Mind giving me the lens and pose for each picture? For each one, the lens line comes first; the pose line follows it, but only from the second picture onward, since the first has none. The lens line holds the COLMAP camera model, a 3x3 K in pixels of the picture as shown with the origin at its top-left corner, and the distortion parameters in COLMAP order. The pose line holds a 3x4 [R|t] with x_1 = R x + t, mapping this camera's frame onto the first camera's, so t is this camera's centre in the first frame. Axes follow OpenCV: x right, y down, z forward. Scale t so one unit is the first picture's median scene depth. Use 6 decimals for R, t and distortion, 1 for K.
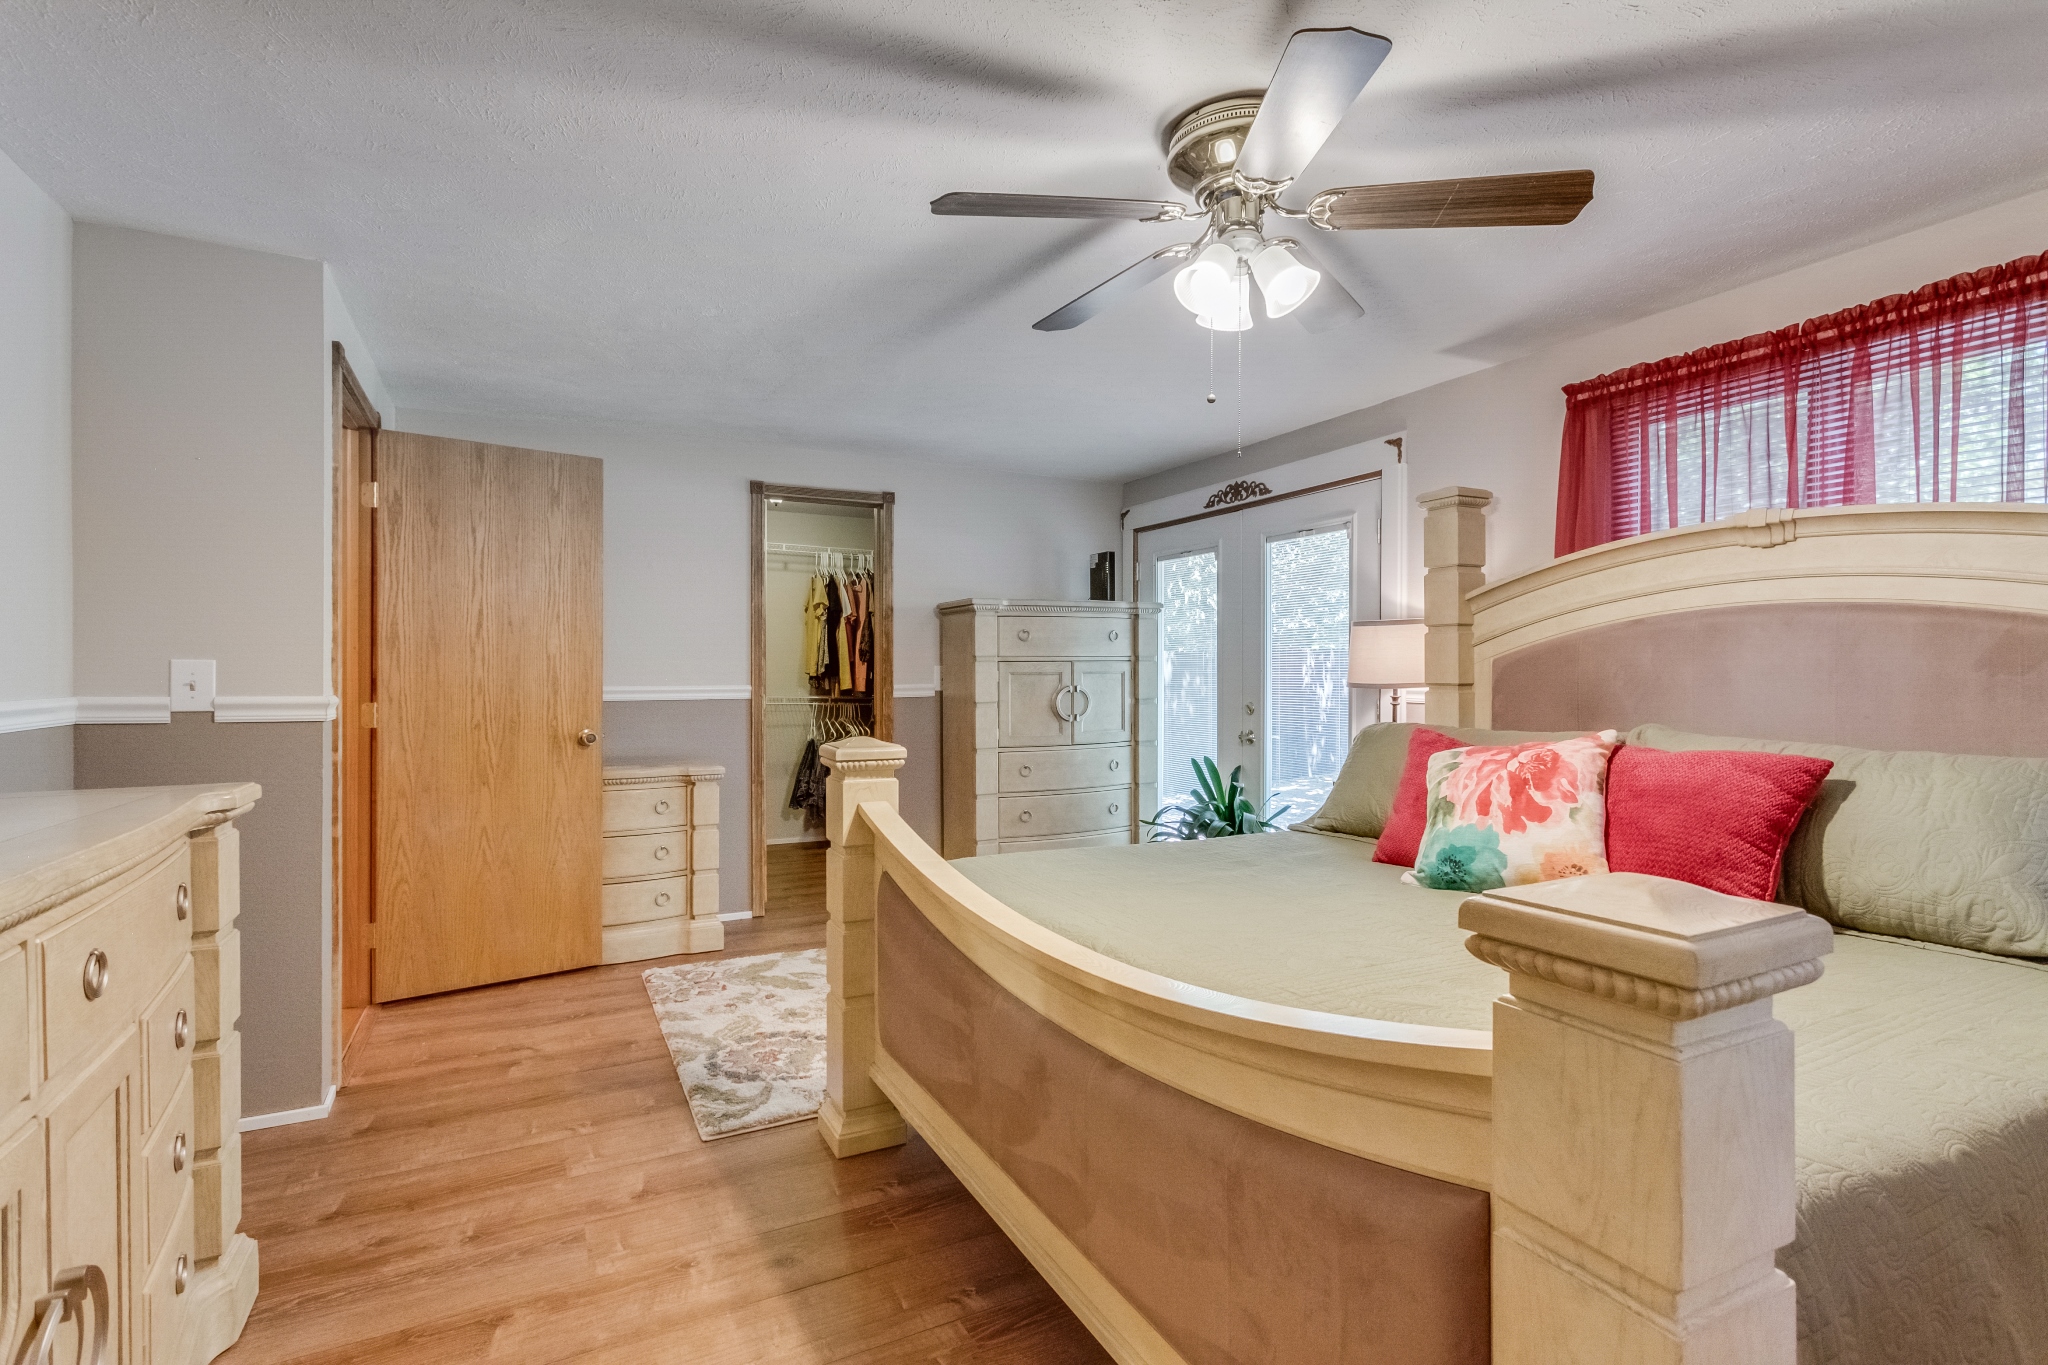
lens RADIAL K [[962.9, 0, 1025.1], [0, 962.9, 680.6], [0, 0, 1]] dist [0.000048, 0.000035]
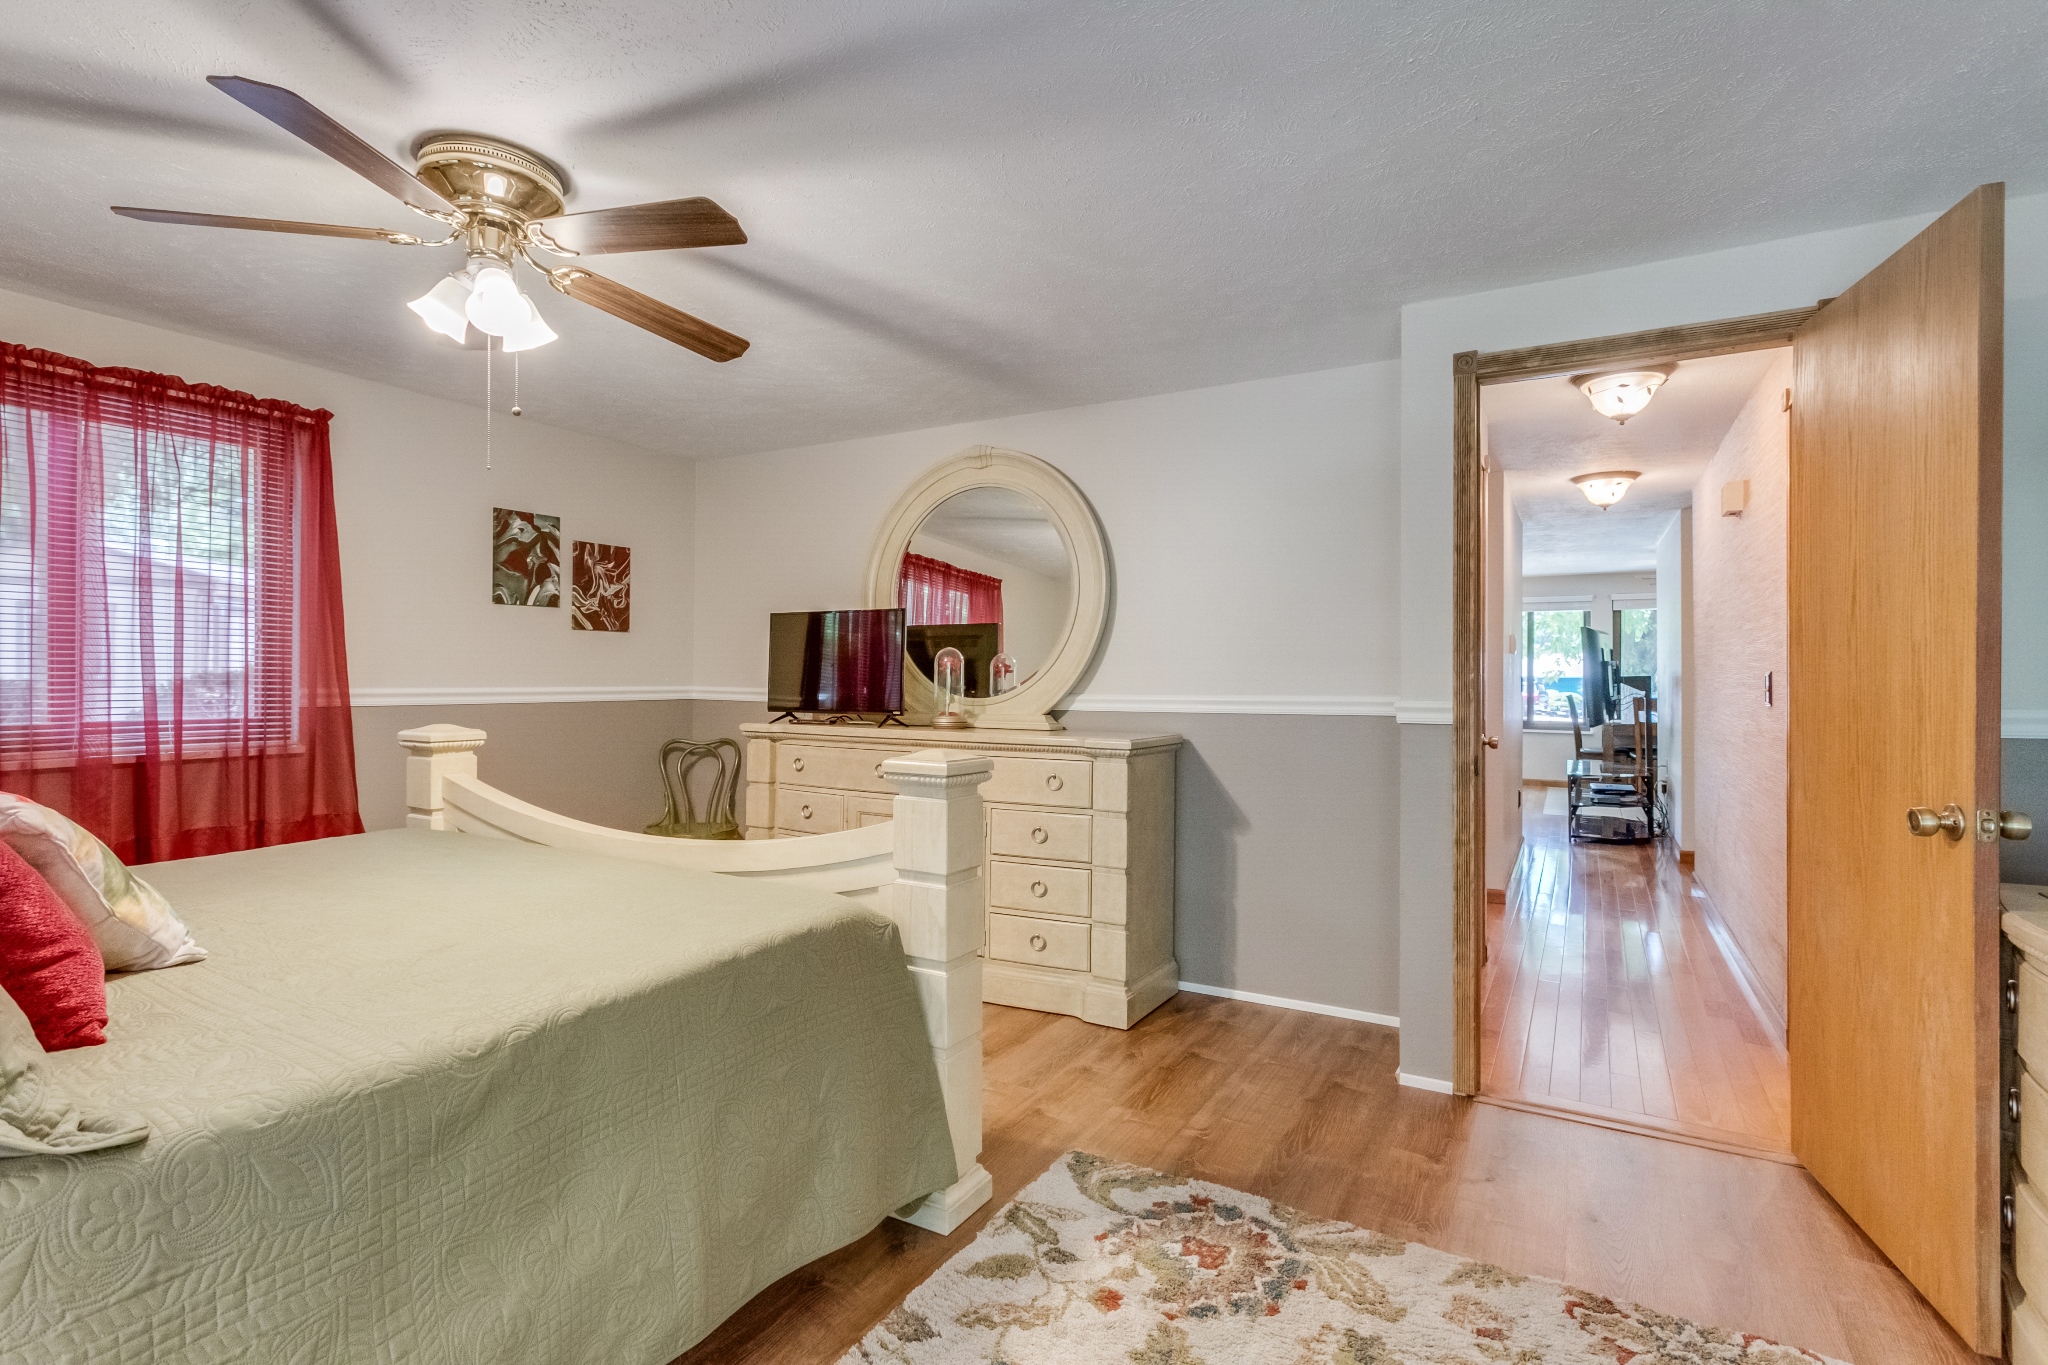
lens RADIAL K [[962.9, 0, 1034.5], [0, 962.9, 686.7], [0, 0, 1]] dist [0.000048, 0.000035]
pose [[-0.840002, 0.001476, -0.542582, 0.224207], [-0.000545, 0.999993, 0.003564, -0.007586], [0.542584, 0.003290, -0.839995, 1.692568]]
